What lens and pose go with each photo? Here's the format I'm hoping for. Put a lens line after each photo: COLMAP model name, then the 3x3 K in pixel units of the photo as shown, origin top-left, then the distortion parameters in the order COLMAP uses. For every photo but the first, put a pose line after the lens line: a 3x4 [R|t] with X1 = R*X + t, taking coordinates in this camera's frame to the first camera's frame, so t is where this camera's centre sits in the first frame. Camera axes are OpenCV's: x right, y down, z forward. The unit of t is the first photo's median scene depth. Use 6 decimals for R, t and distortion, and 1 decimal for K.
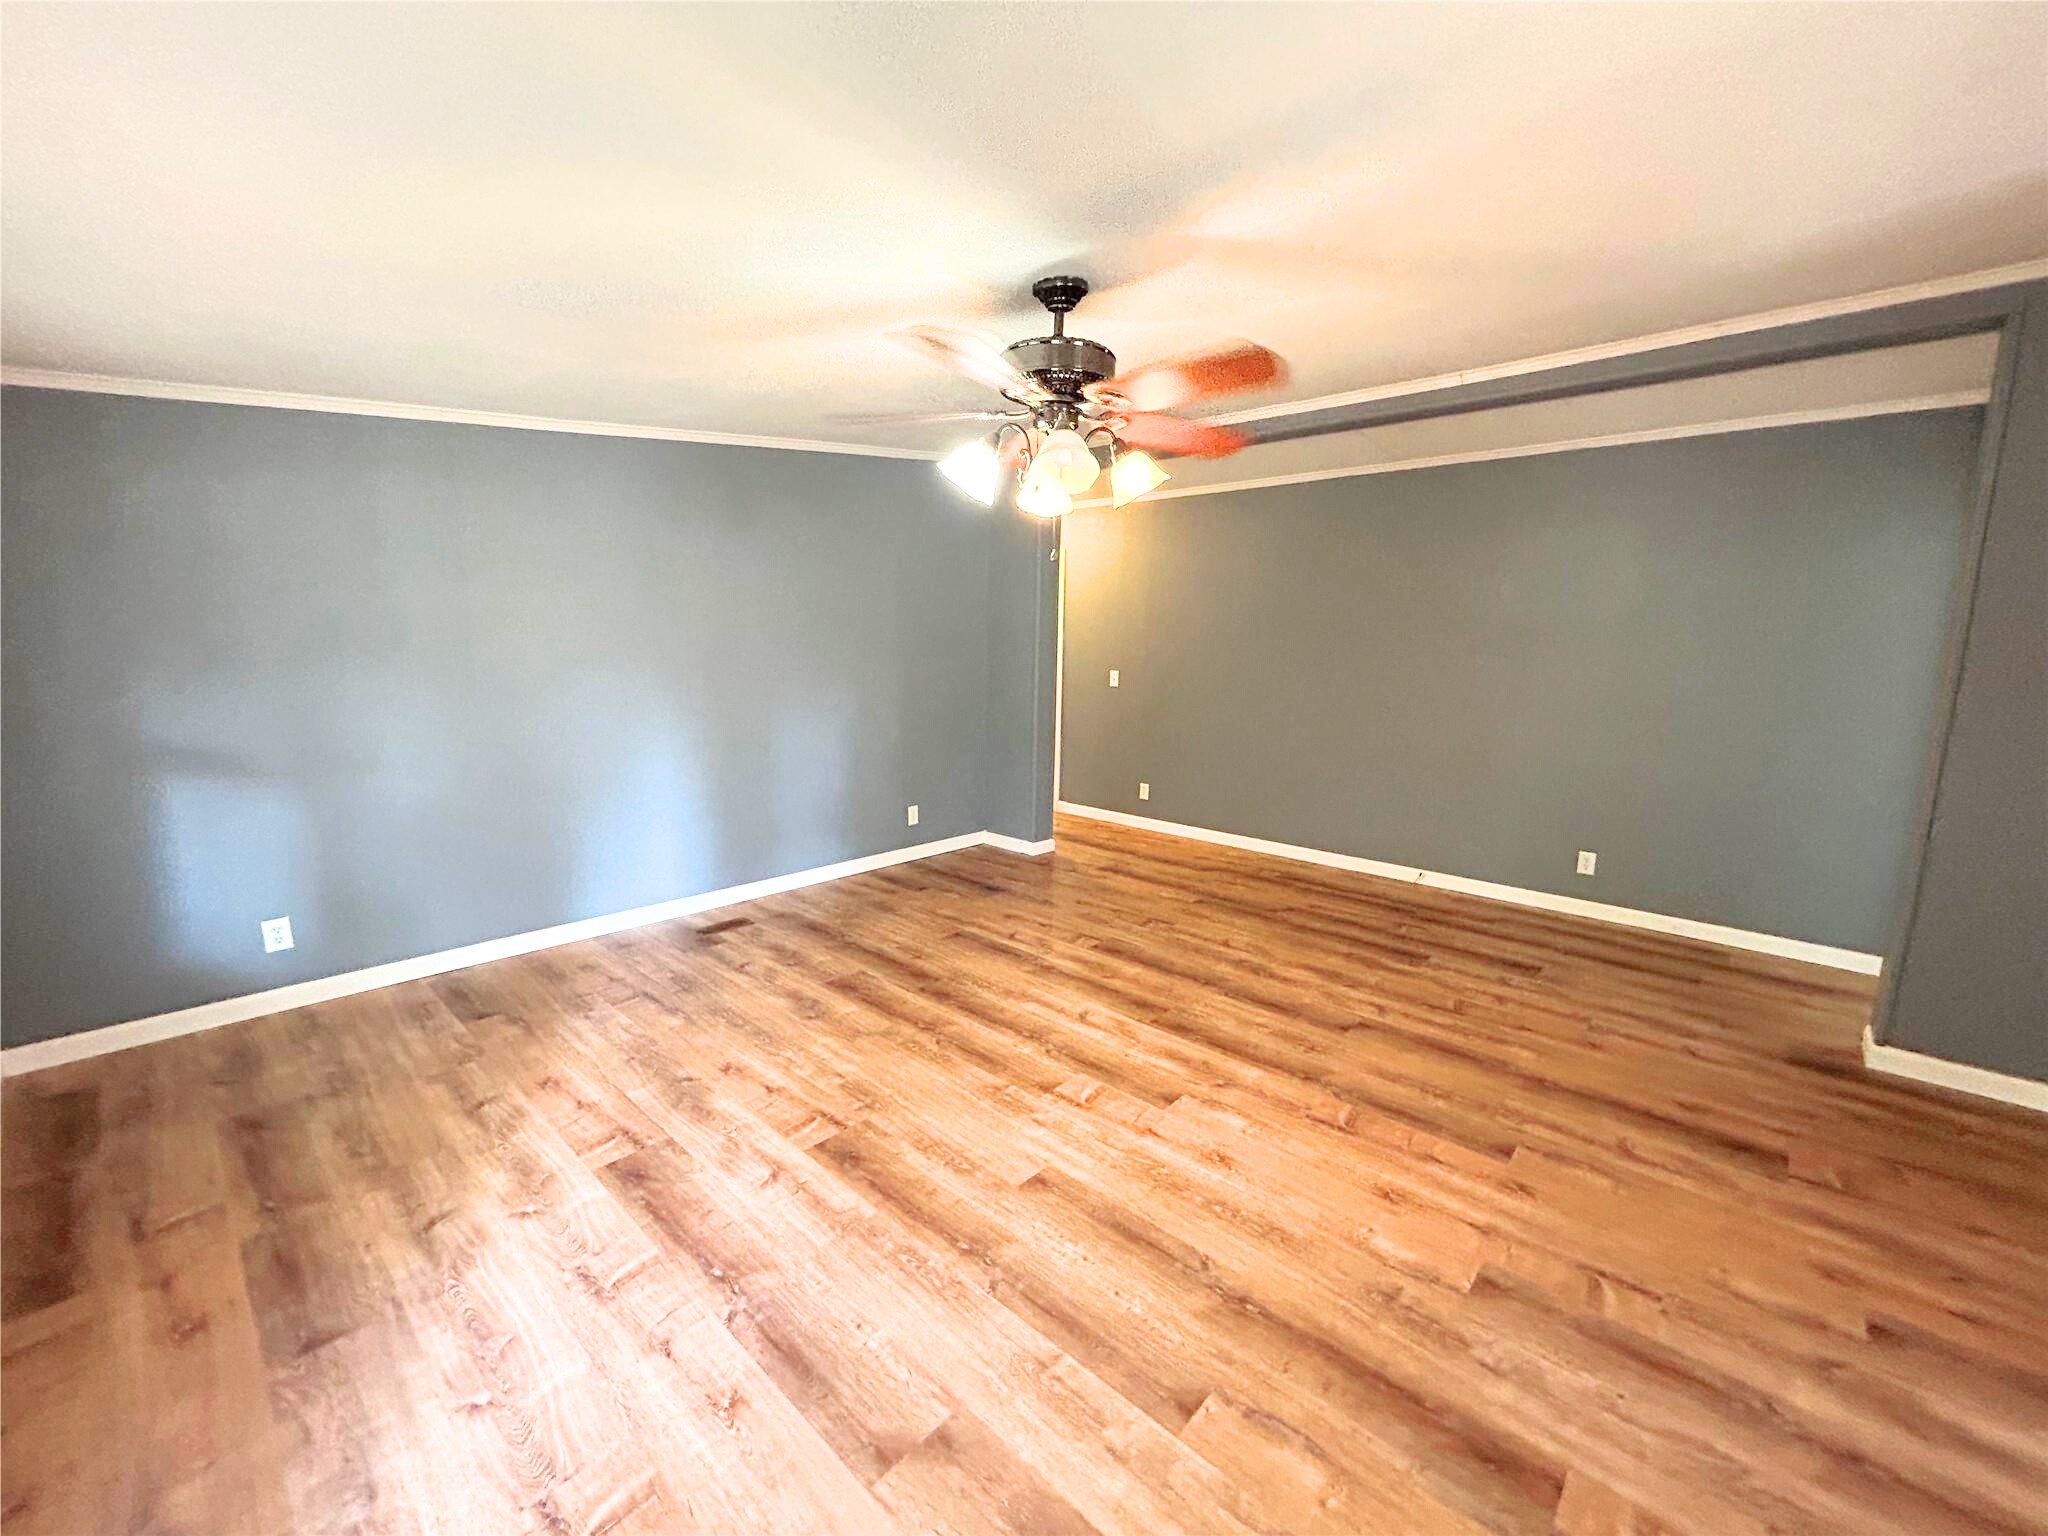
lens RADIAL K [[819.5, 0, 1021.3], [0, 819.5, 761.5], [0, 0, 1]] dist [0.000982, 0.000436]
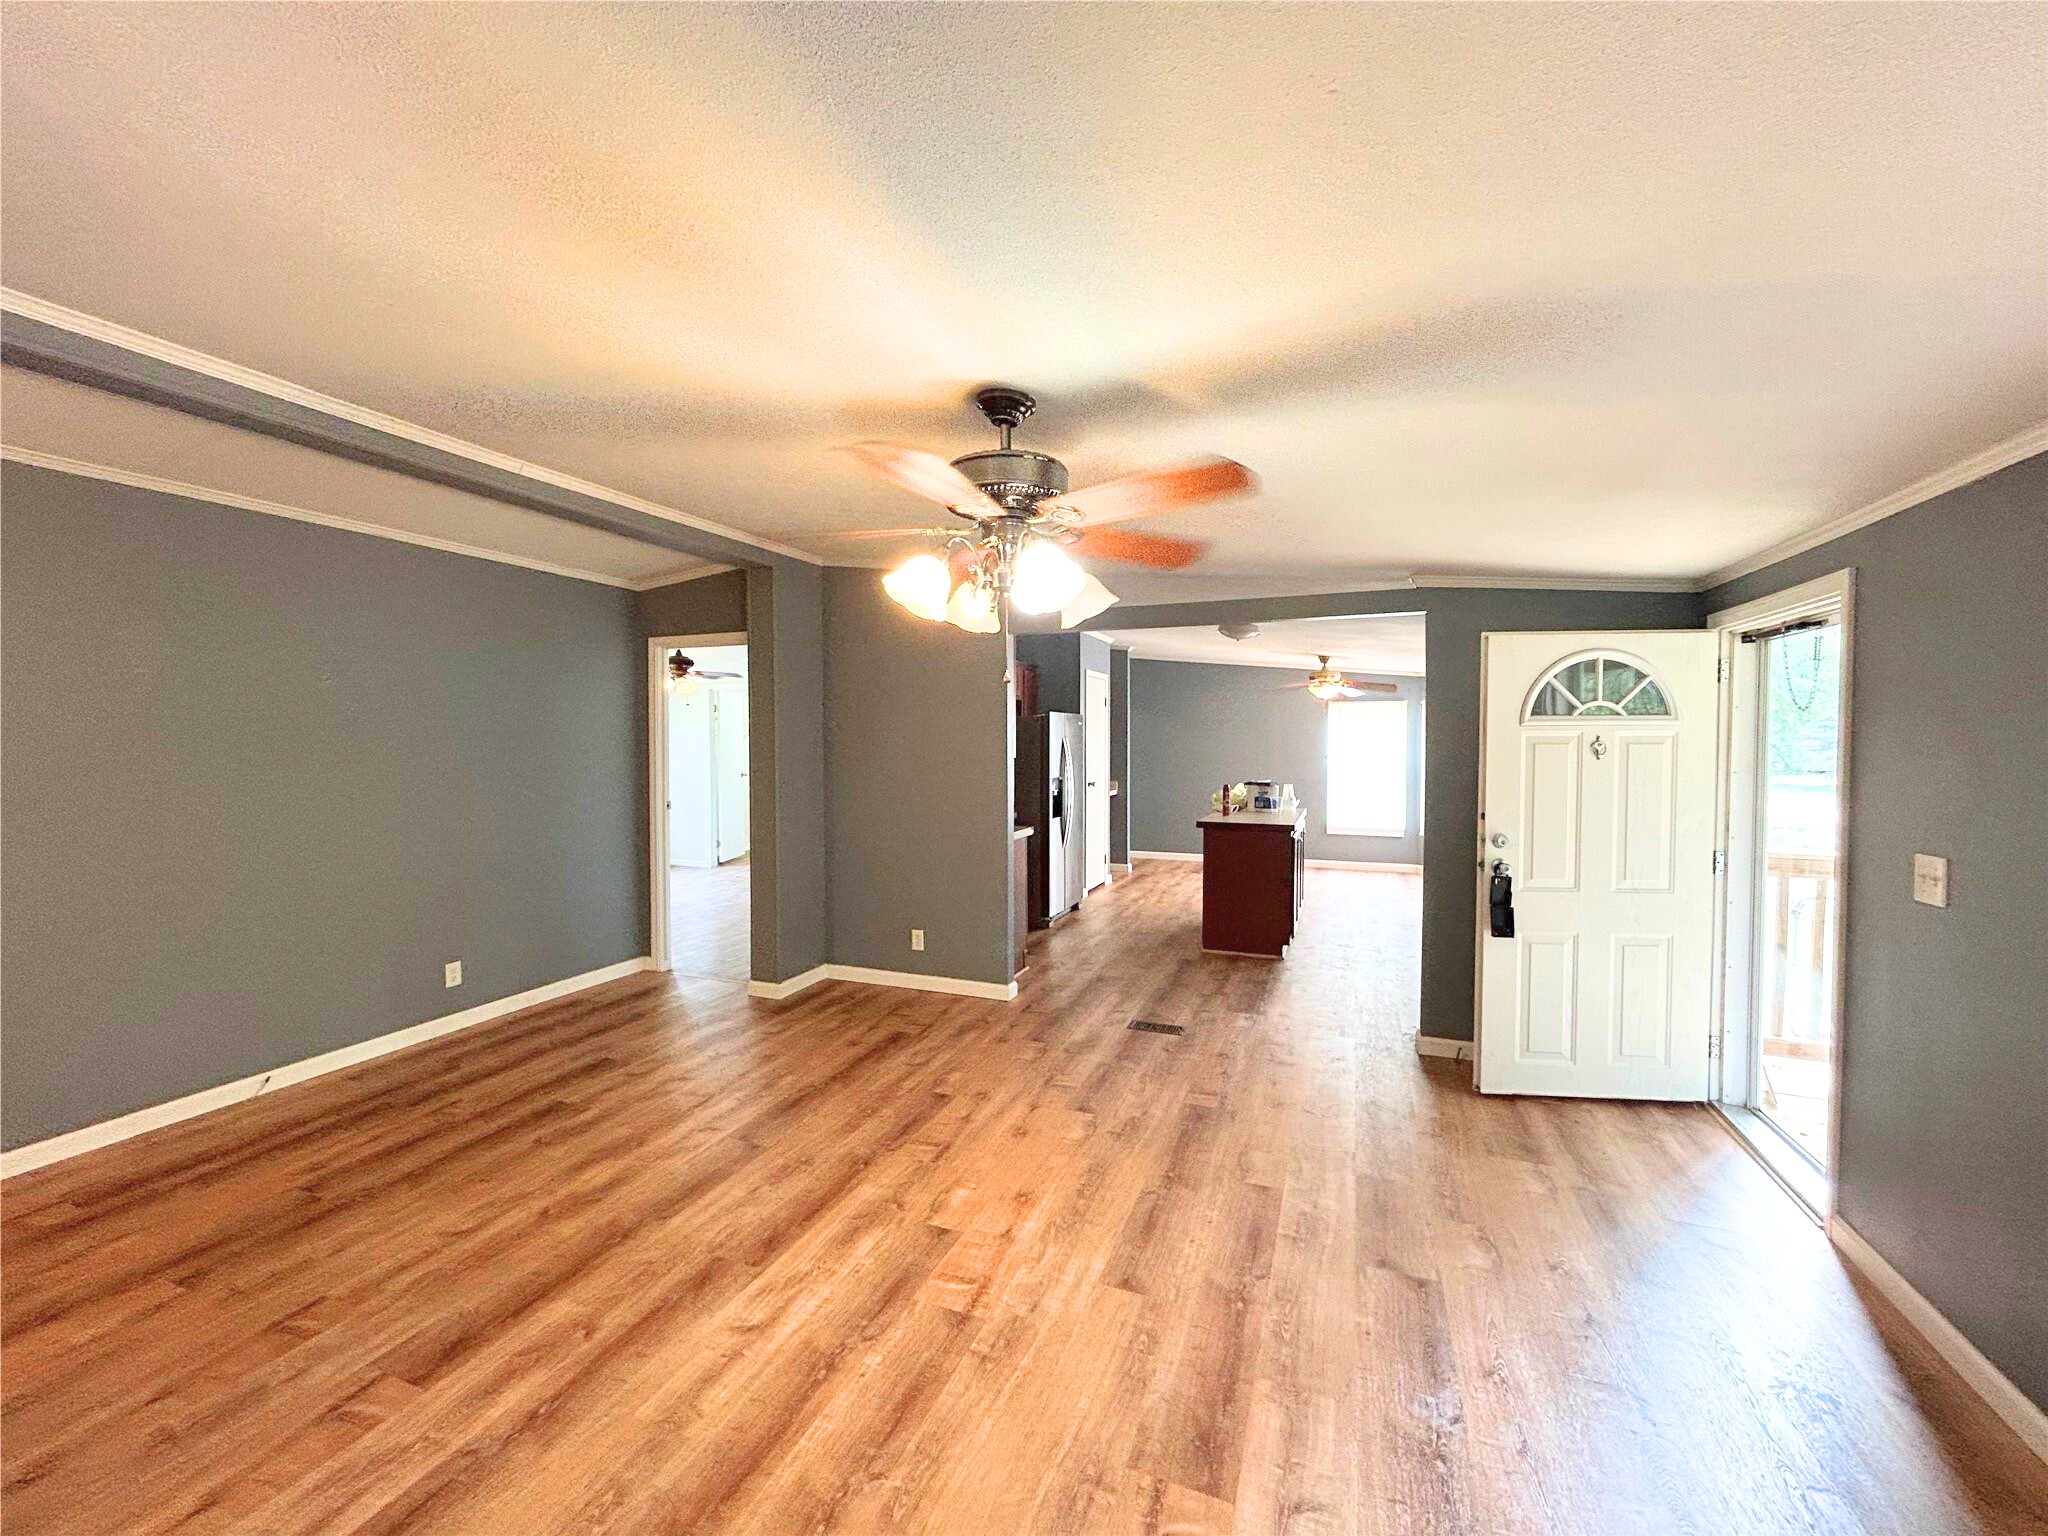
lens RADIAL K [[819.5, 0, 1021.3], [0, 819.5, 761.5], [0, 0, 1]] dist [0.000982, 0.000436]
pose [[-0.347484, -0.046120, 0.936551, -0.687028], [0.133839, 0.986124, 0.098218, -0.204155], [-0.928085, 0.159476, -0.336490, 1.075988]]
